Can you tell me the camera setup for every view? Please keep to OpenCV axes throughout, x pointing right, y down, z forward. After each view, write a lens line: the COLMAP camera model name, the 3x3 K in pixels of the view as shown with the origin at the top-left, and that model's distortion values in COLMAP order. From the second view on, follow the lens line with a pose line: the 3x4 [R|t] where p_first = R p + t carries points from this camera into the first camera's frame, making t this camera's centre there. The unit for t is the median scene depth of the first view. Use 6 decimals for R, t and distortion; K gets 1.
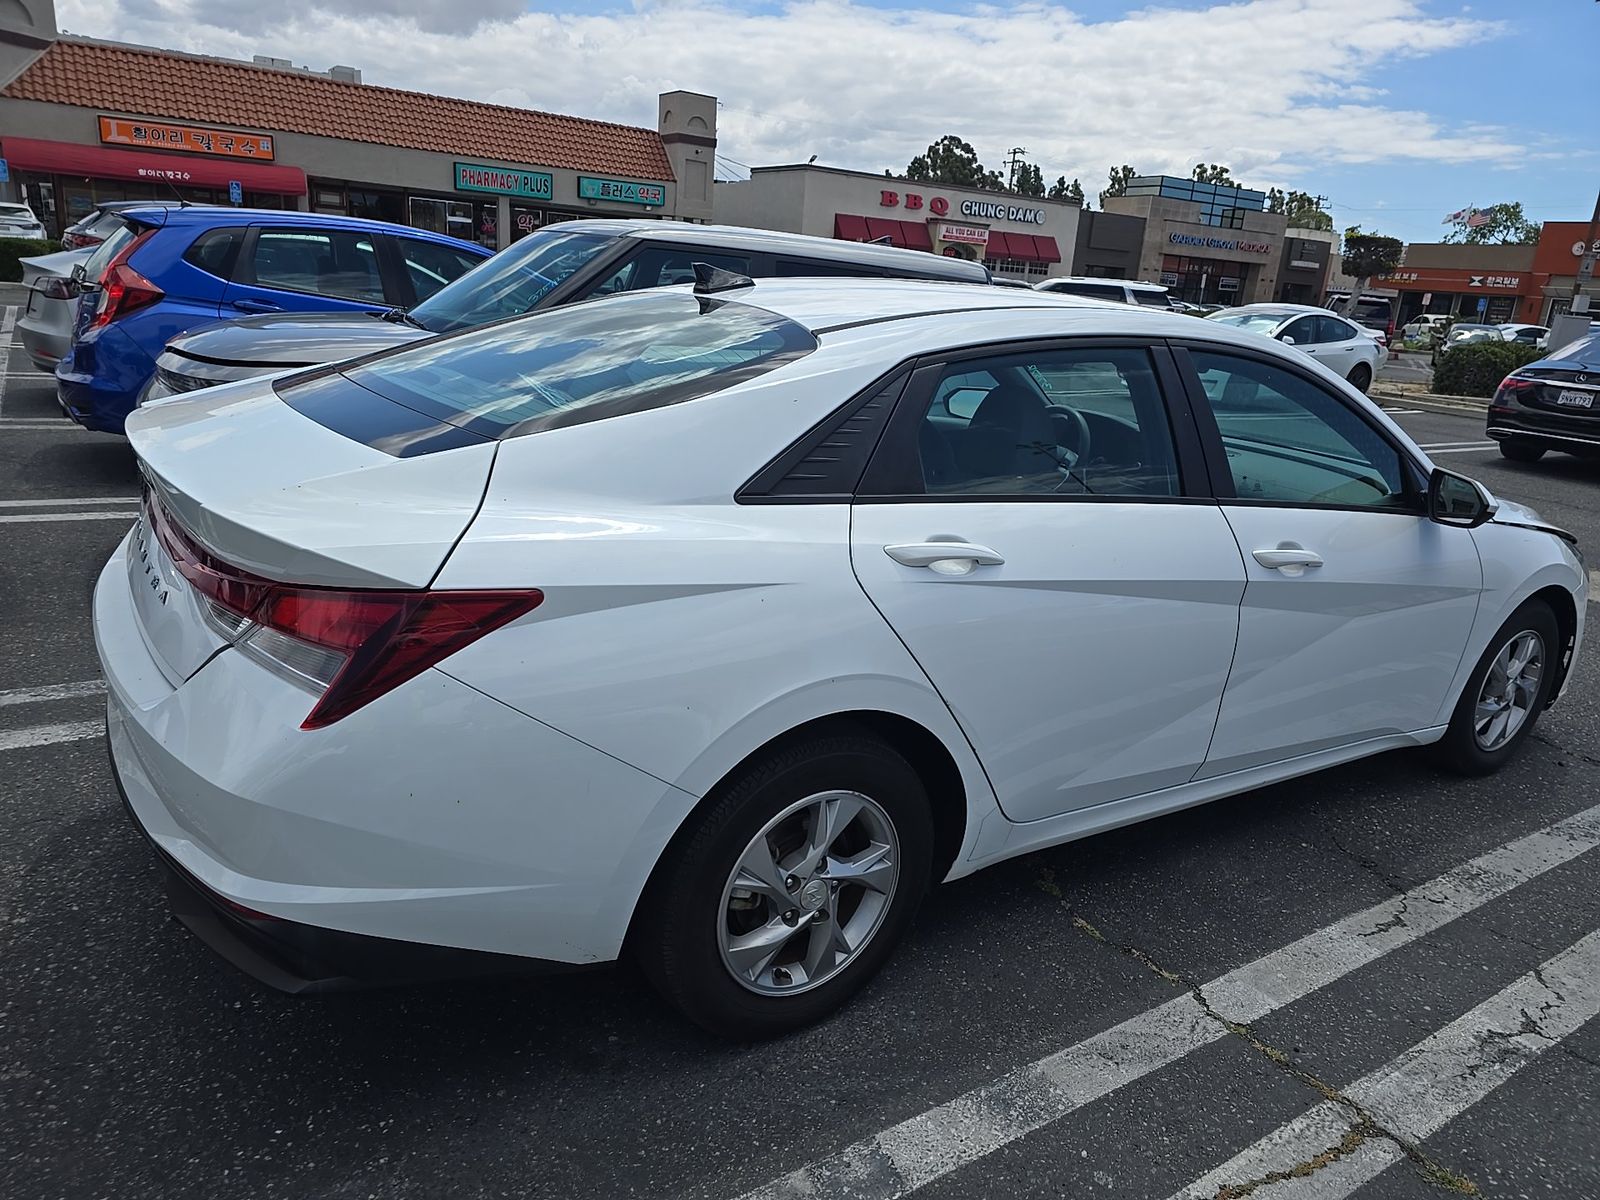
lens RADIAL K [[1088.0, 0, 807.1], [0, 1088.0, 603.4], [0, 0, 1]] dist [0.048760, -0.044505]
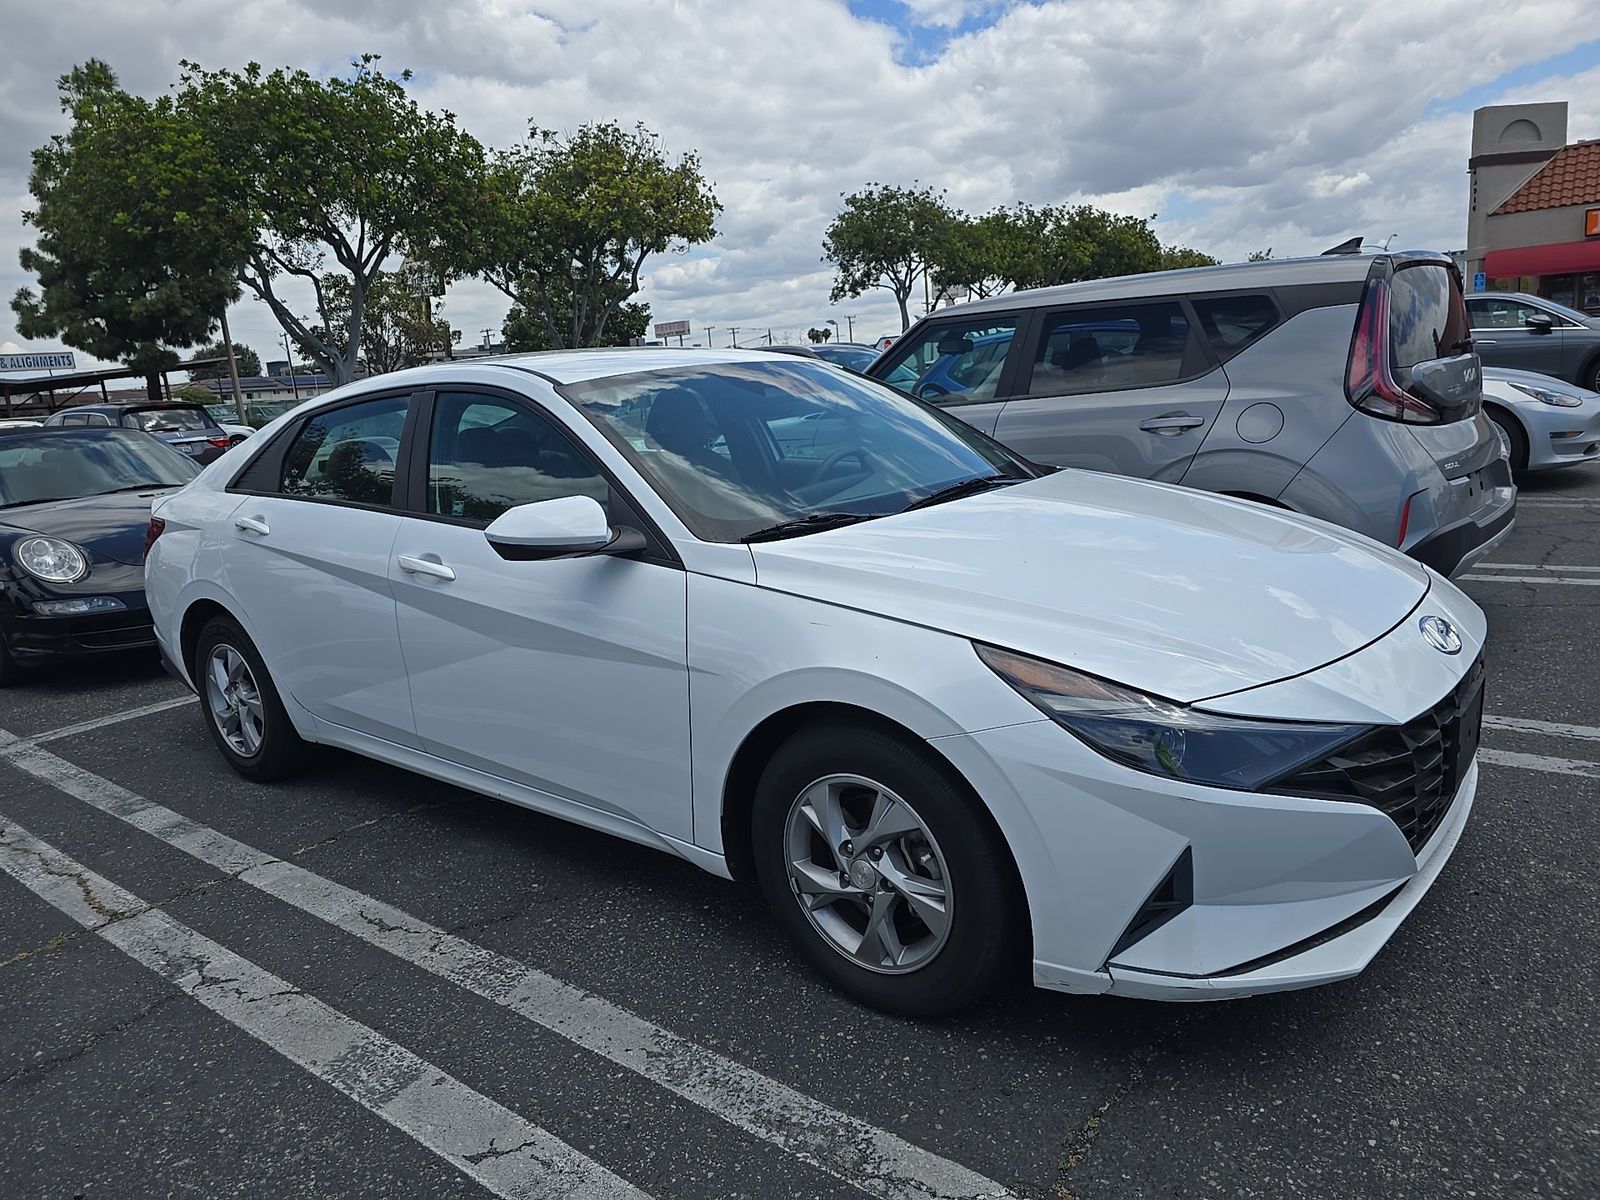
lens RADIAL K [[1088.0, 0, 802.1], [0, 1088.0, 597.9], [0, 0, 1]] dist [0.048760, -0.044505]
pose [[0.283433, 0.086686, -0.955066, 1.675050], [-0.173941, 0.984034, 0.037695, -0.124338], [0.943085, 0.155441, 0.293986, 1.068371]]
